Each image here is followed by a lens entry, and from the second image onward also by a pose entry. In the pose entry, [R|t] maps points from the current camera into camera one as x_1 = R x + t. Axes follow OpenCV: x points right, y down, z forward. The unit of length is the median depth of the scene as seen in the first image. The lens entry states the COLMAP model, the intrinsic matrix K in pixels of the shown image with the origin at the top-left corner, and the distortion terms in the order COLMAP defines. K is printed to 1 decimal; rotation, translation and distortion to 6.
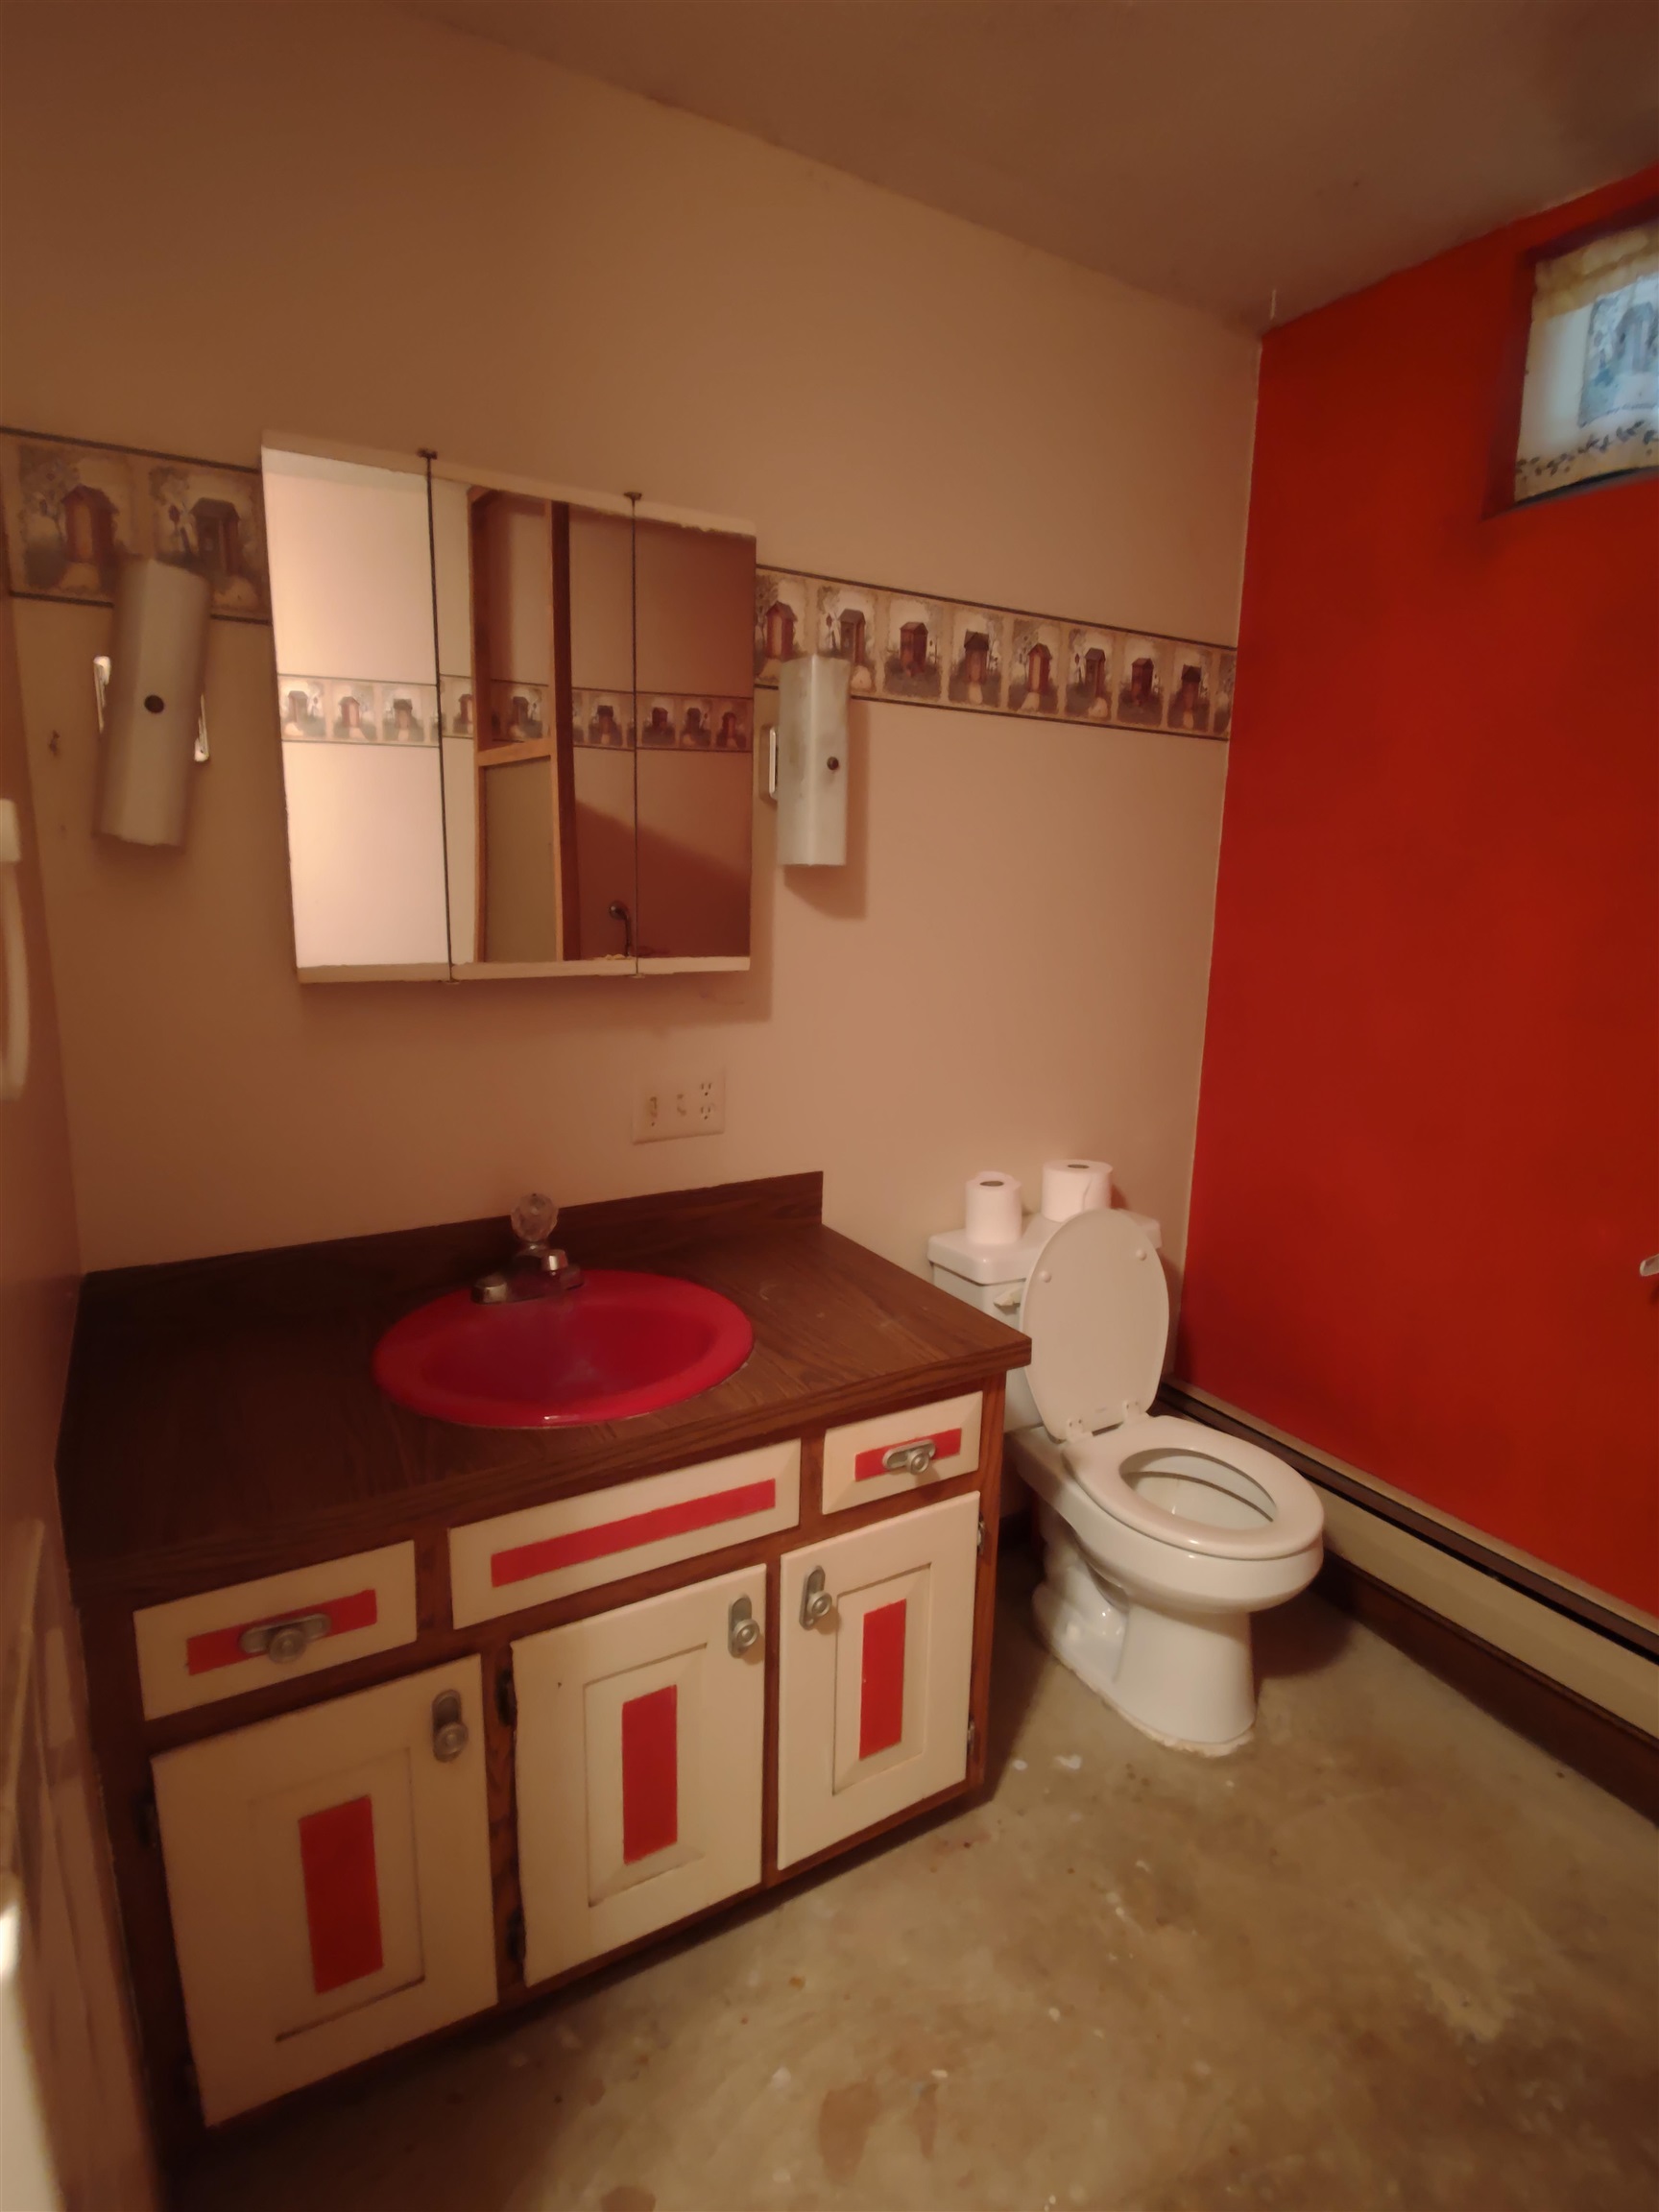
lens RADIAL K [[1134.2, 0, 829.5], [0, 1134.2, 1106.0], [0, 0, 1]] dist [0.052616, -0.043247]
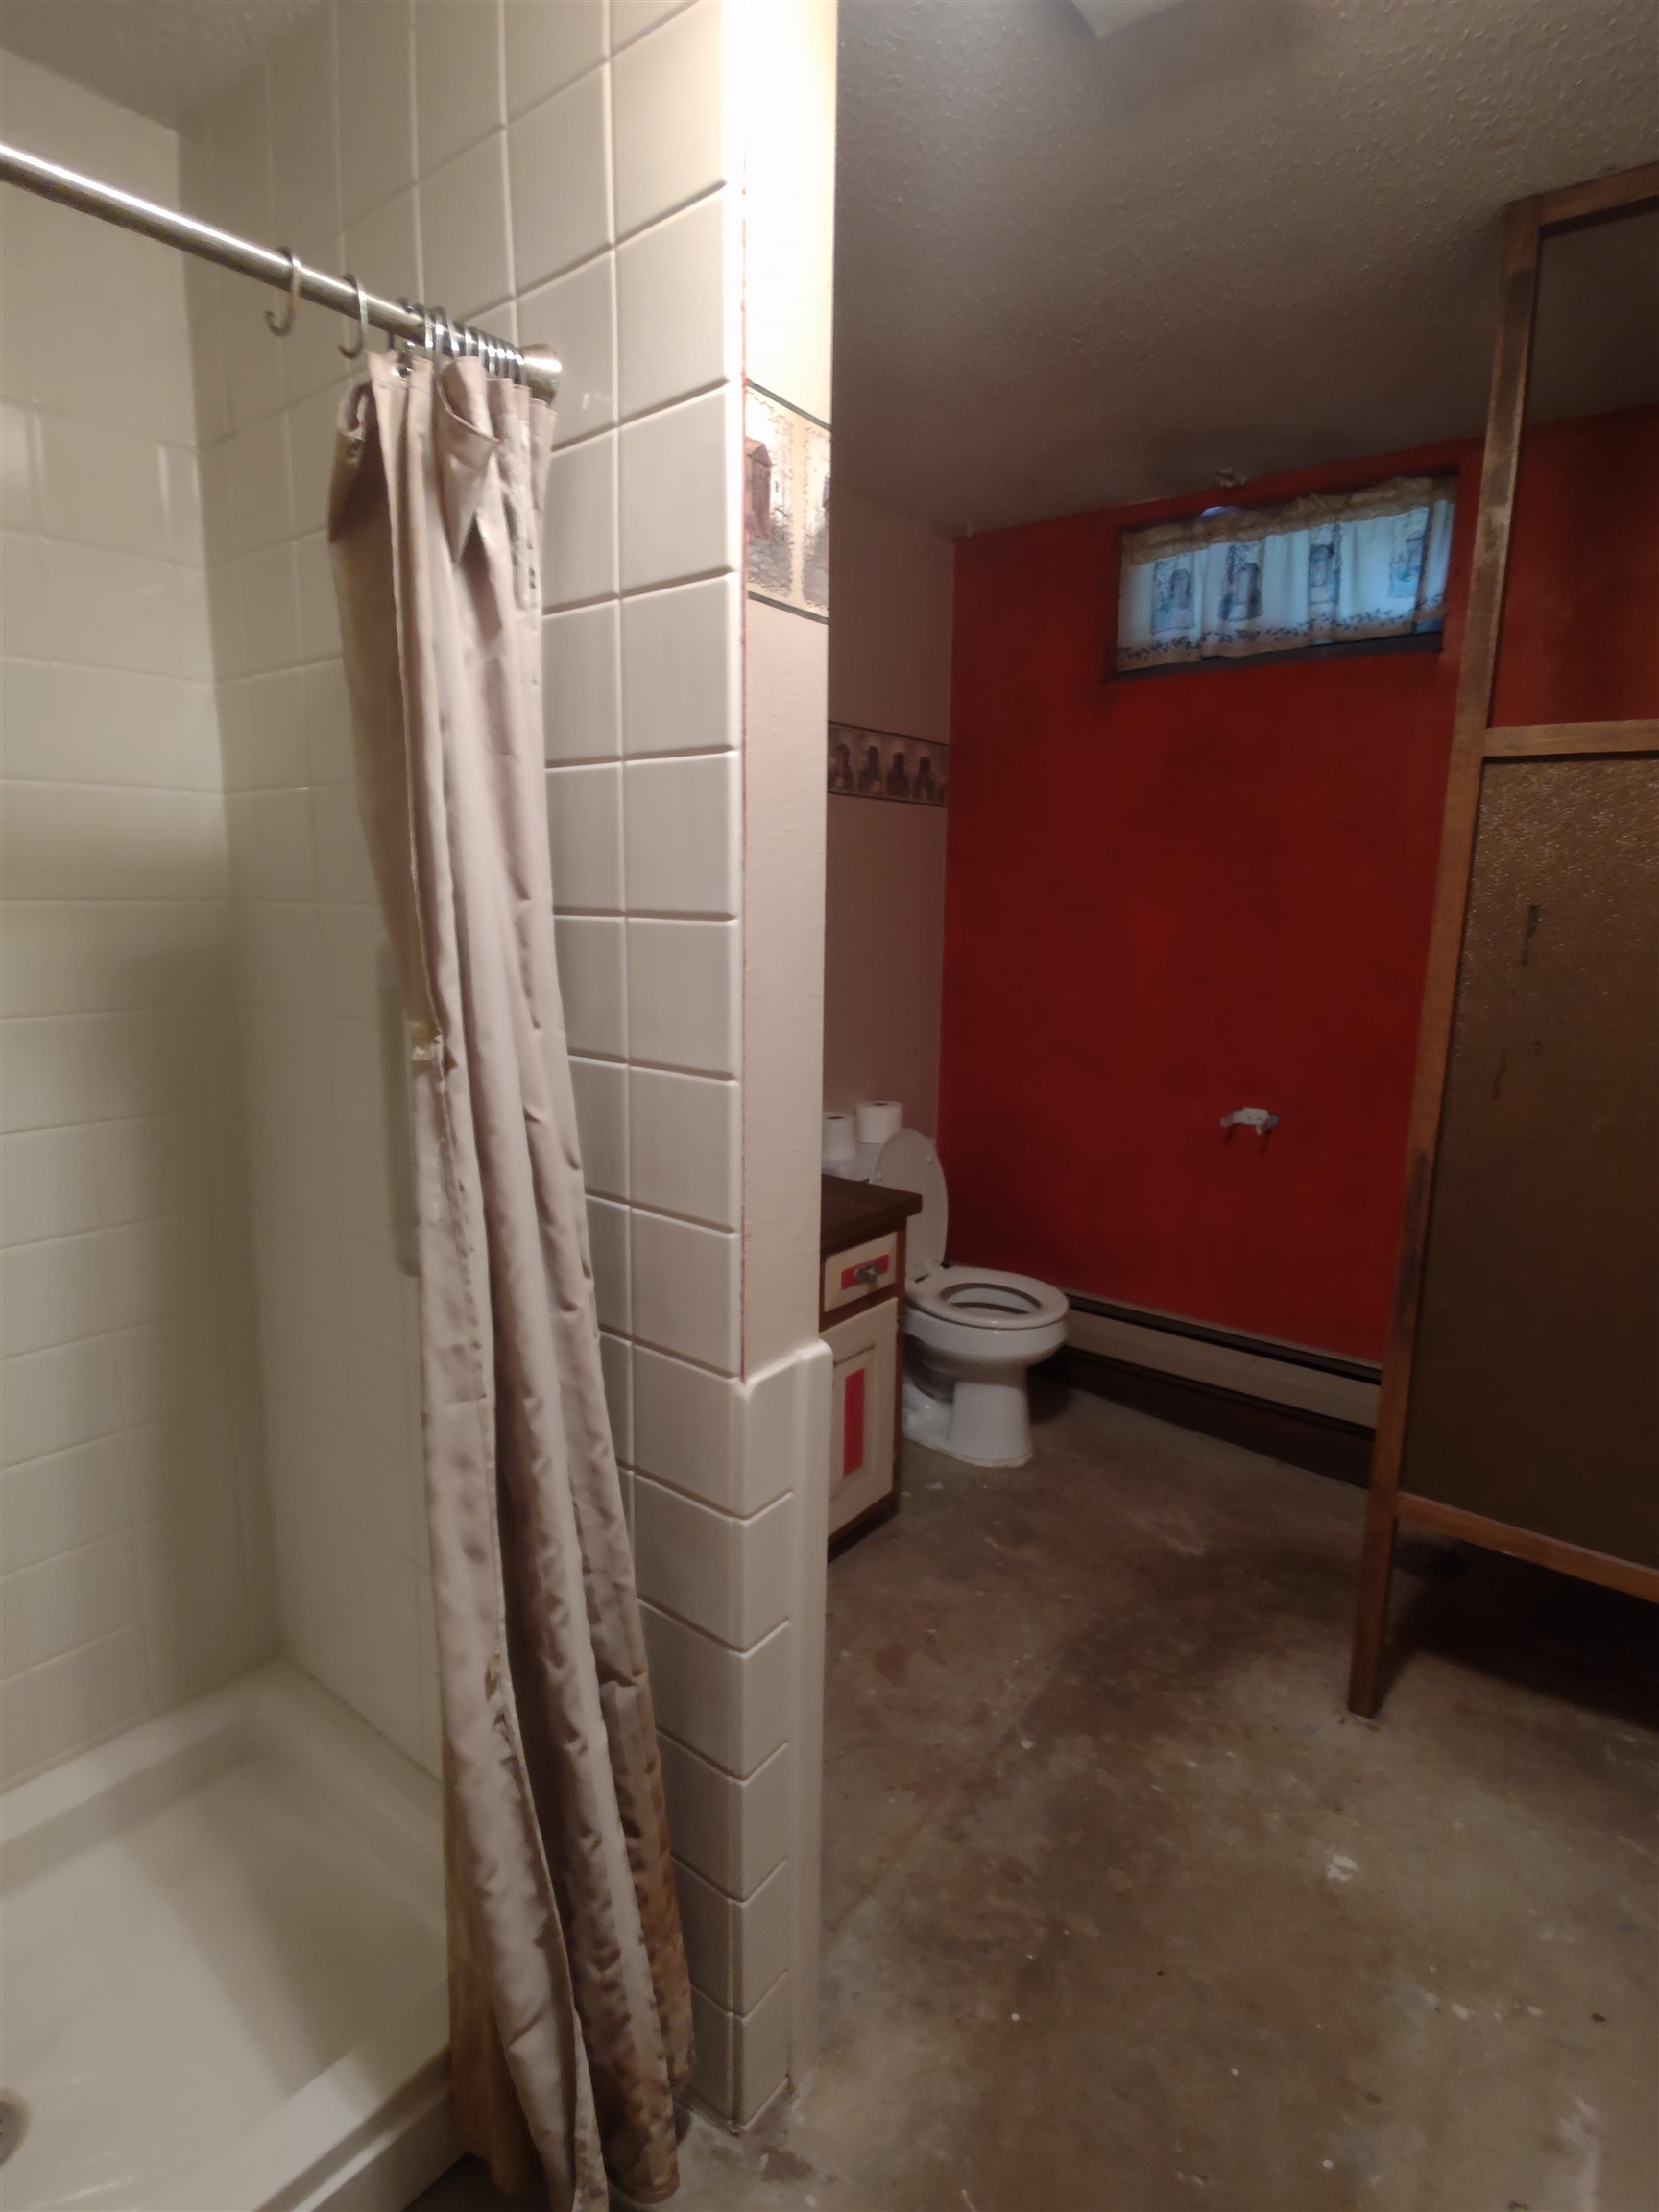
lens RADIAL K [[1134.2, 0, 829.5], [0, 1134.2, 1106.0], [0, 0, 1]] dist [0.052616, -0.043247]
pose [[0.931760, -0.080681, 0.353997, -0.432681], [0.084205, 0.996433, 0.005464, 0.053721], [-0.353176, 0.024718, 0.935230, -0.385982]]
